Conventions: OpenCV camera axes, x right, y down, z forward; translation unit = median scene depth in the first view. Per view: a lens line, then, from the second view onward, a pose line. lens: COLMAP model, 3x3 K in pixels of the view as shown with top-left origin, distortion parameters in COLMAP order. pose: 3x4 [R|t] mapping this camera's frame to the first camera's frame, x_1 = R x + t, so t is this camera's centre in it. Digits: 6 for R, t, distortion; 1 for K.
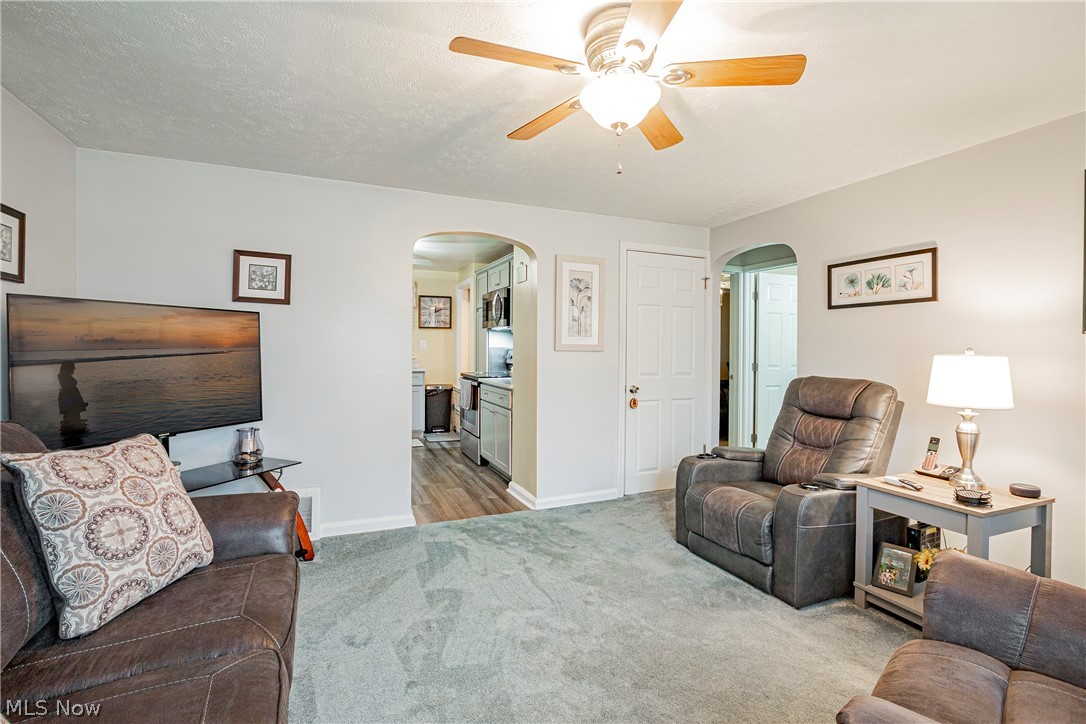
lens RADIAL K [[496.6, 0, 544.7], [0, 496.6, 351.8], [0, 0, 1]] dist [-0.011404, -0.000091]
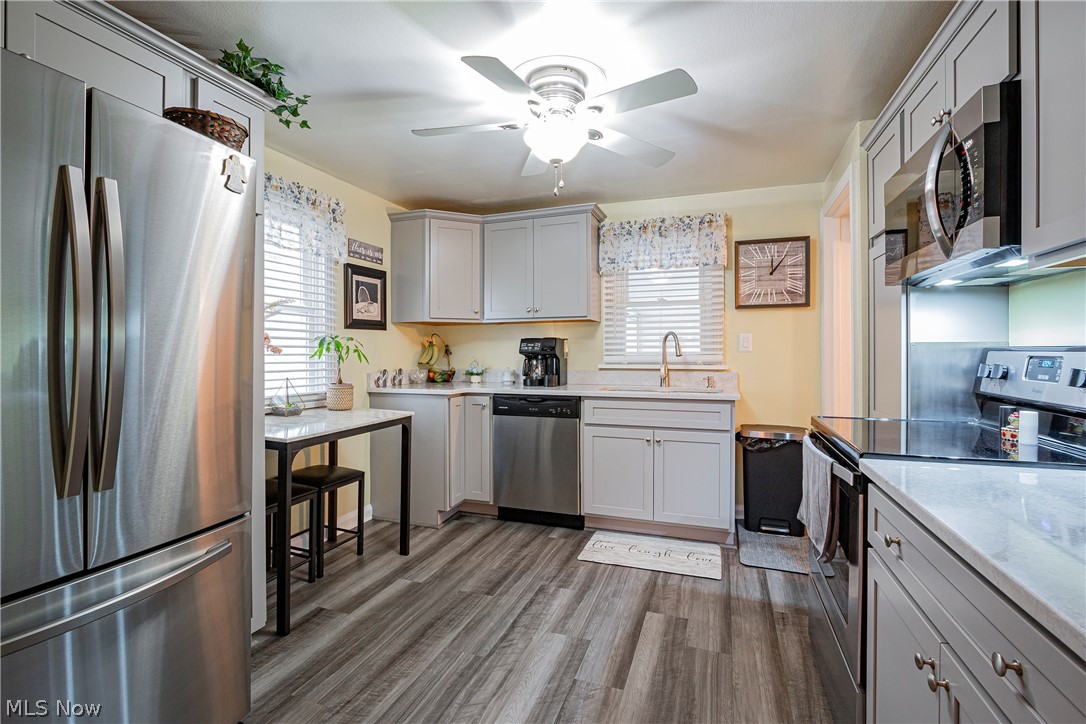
lens RADIAL K [[496.6, 0, 544.7], [0, 496.6, 351.8], [0, 0, 1]] dist [-0.011404, -0.000091]
pose [[0.732872, -0.006068, -0.680340, -0.120961], [-0.001125, 0.999948, -0.010130, 0.001480], [0.680366, 0.008190, 0.732827, 1.076350]]
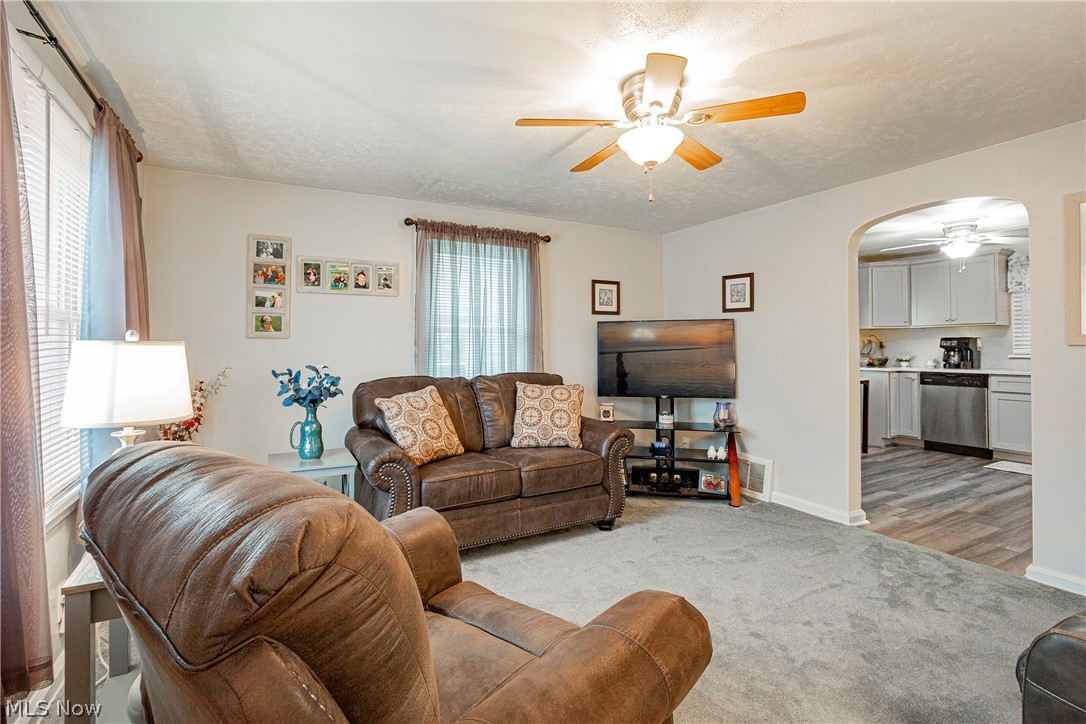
lens RADIAL K [[503.8, 0, 543.3], [0, 503.8, 342.3], [0, 0, 1]] dist [-0.012310, 0.000108]
pose [[0.102133, -0.013329, -0.994681, 0.675078], [-0.003406, 0.999900, -0.013749, 0.004663], [0.994765, 0.004792, 0.102078, 0.298290]]
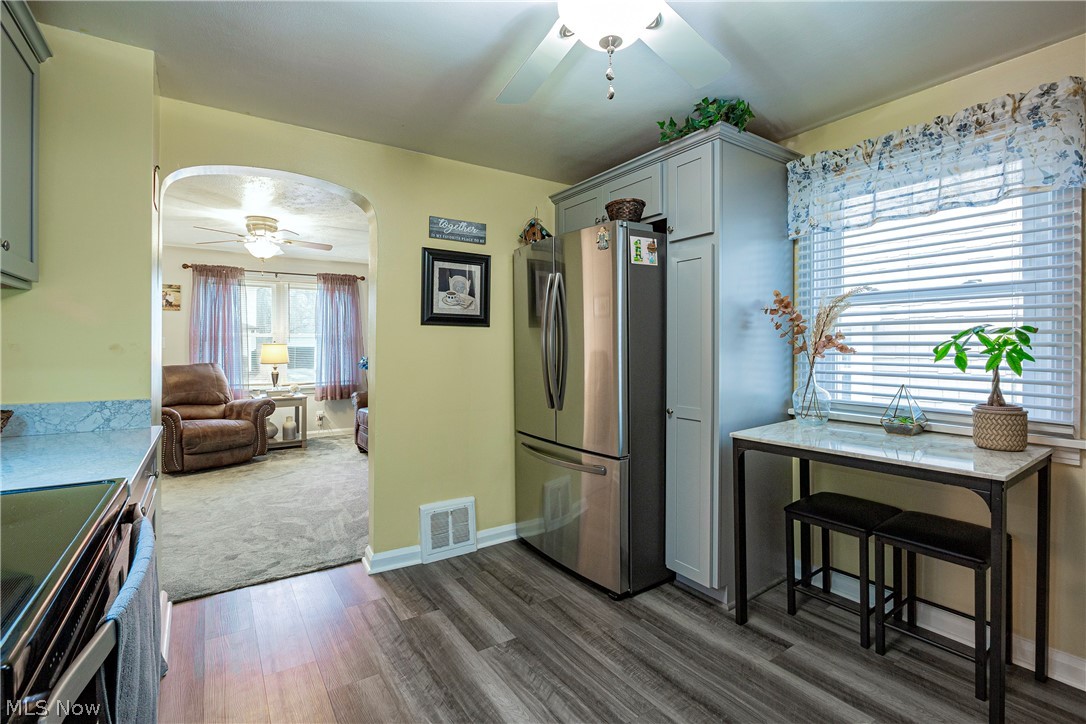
lens RADIAL K [[496.6, 0, 544.7], [0, 496.6, 351.8], [0, 0, 1]] dist [-0.011404, -0.000091]
pose [[-0.981346, -0.008855, -0.192047, -0.407491], [-0.012026, 0.999810, 0.015350, -0.009588], [0.191875, 0.017373, -0.981266, 1.888089]]
